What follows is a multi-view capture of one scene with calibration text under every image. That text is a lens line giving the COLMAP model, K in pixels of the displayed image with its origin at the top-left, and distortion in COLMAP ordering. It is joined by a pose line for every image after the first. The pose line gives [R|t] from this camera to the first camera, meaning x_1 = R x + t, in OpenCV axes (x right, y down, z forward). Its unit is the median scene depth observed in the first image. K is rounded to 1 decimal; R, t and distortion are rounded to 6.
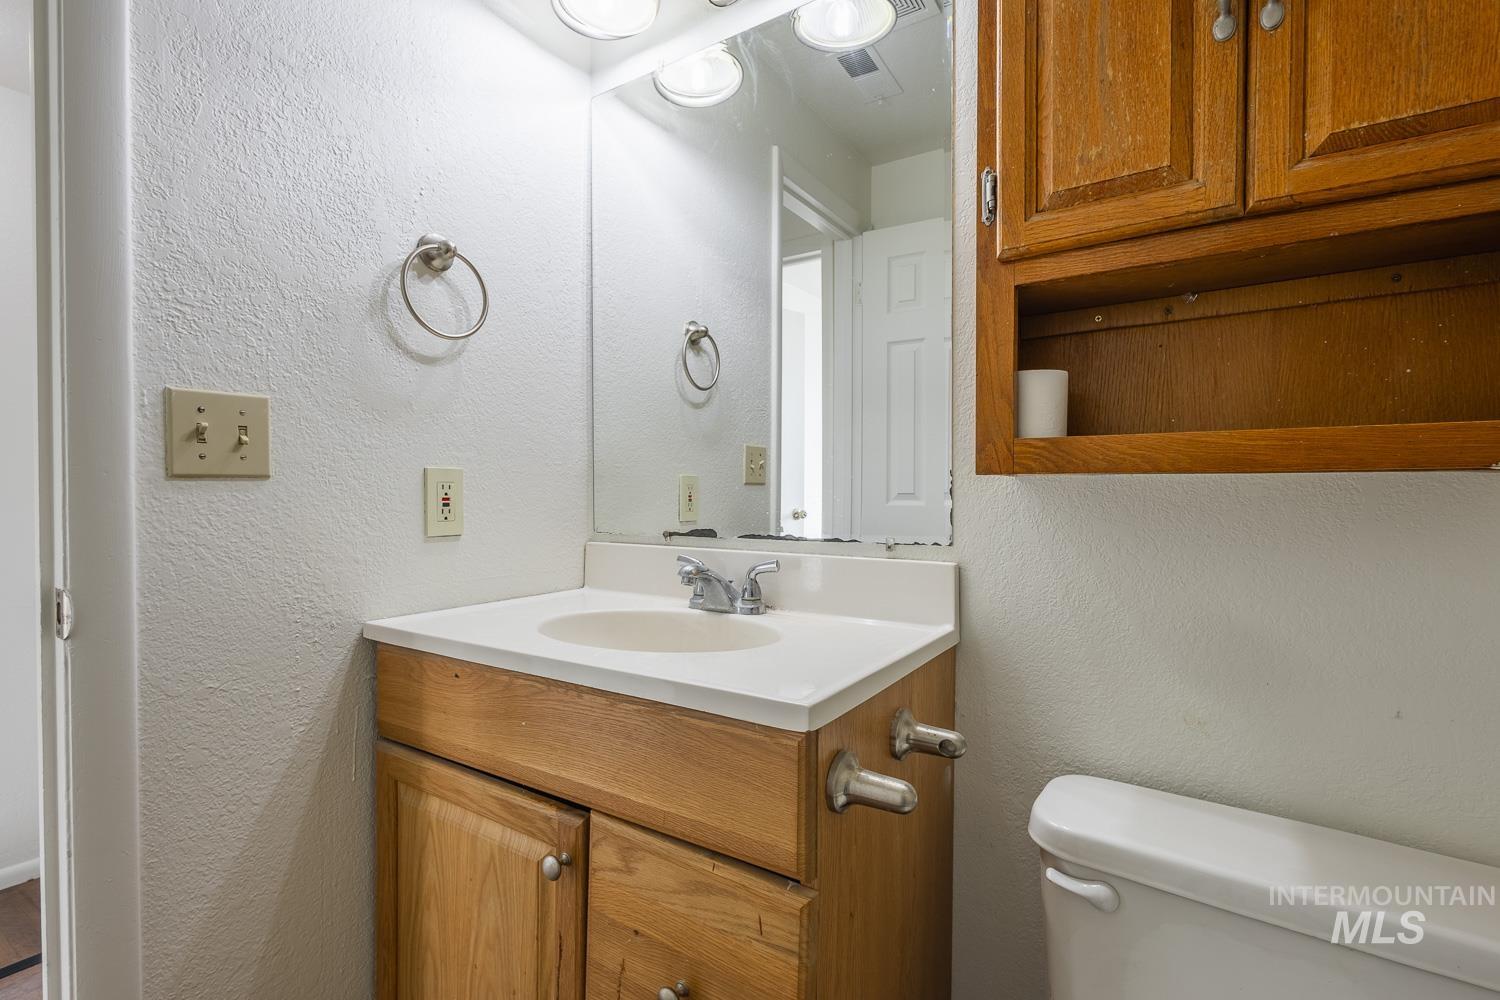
lens RADIAL K [[695.4, 0, 745.8], [0, 695.4, 500.6], [0, 0, 1]] dist [0.006864, -0.000882]
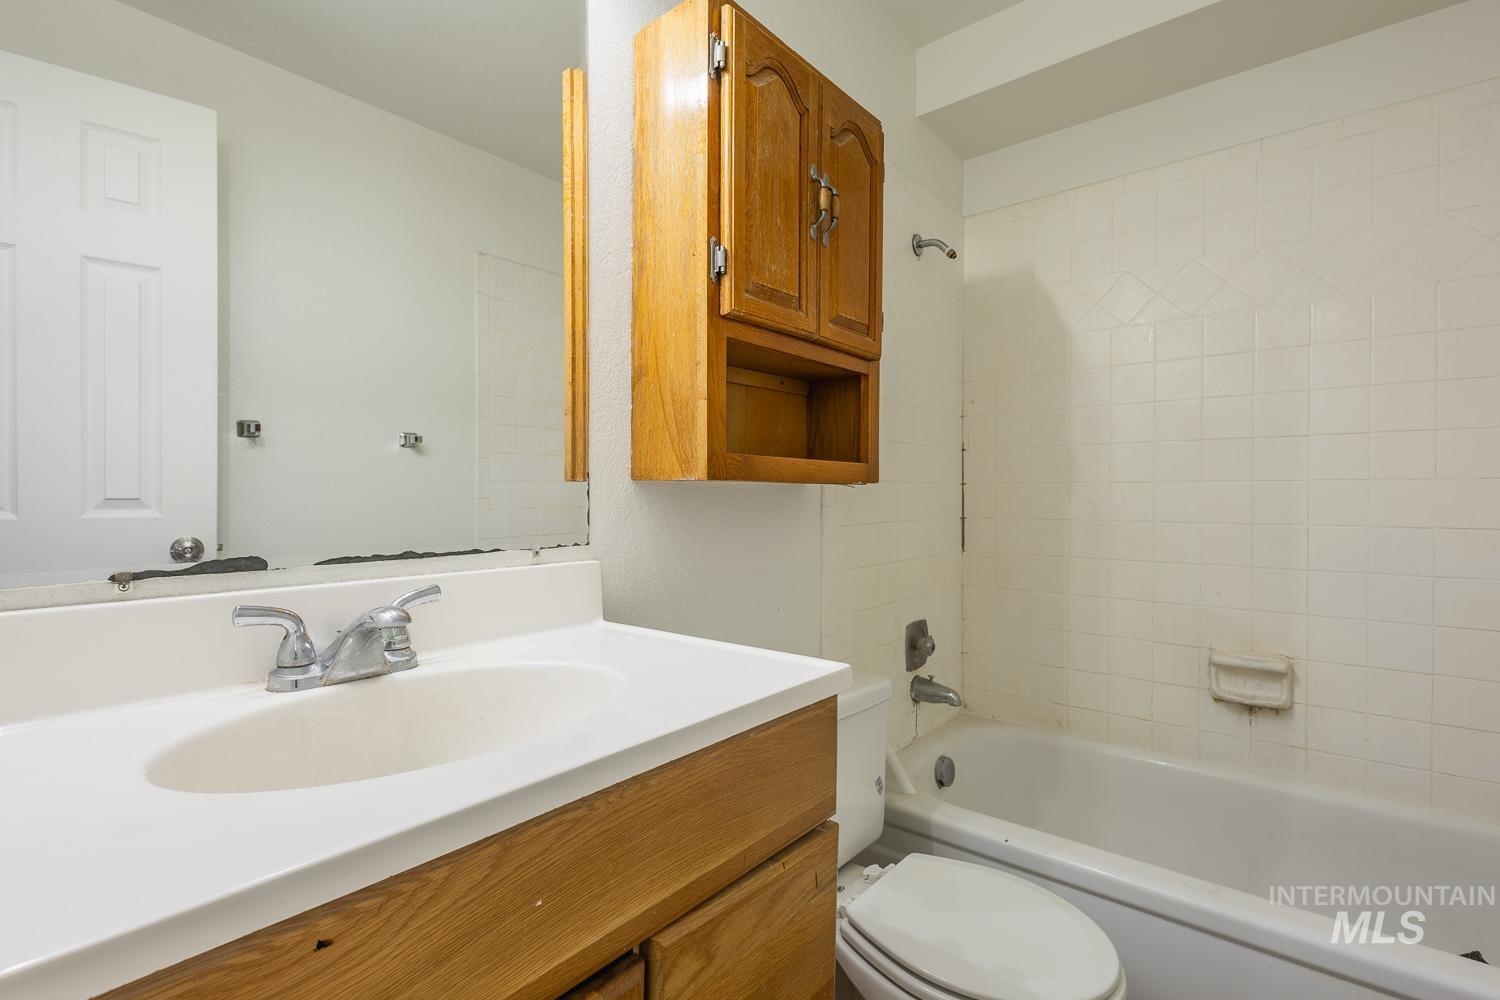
lens RADIAL K [[695.4, 0, 745.8], [0, 695.4, 500.6], [0, 0, 1]] dist [0.006864, -0.000882]
pose [[0.109638, -0.008209, 0.993938, -0.948558], [0.013059, 0.999891, 0.006818, -0.007908], [-0.993886, 0.012232, 0.109734, 0.848655]]
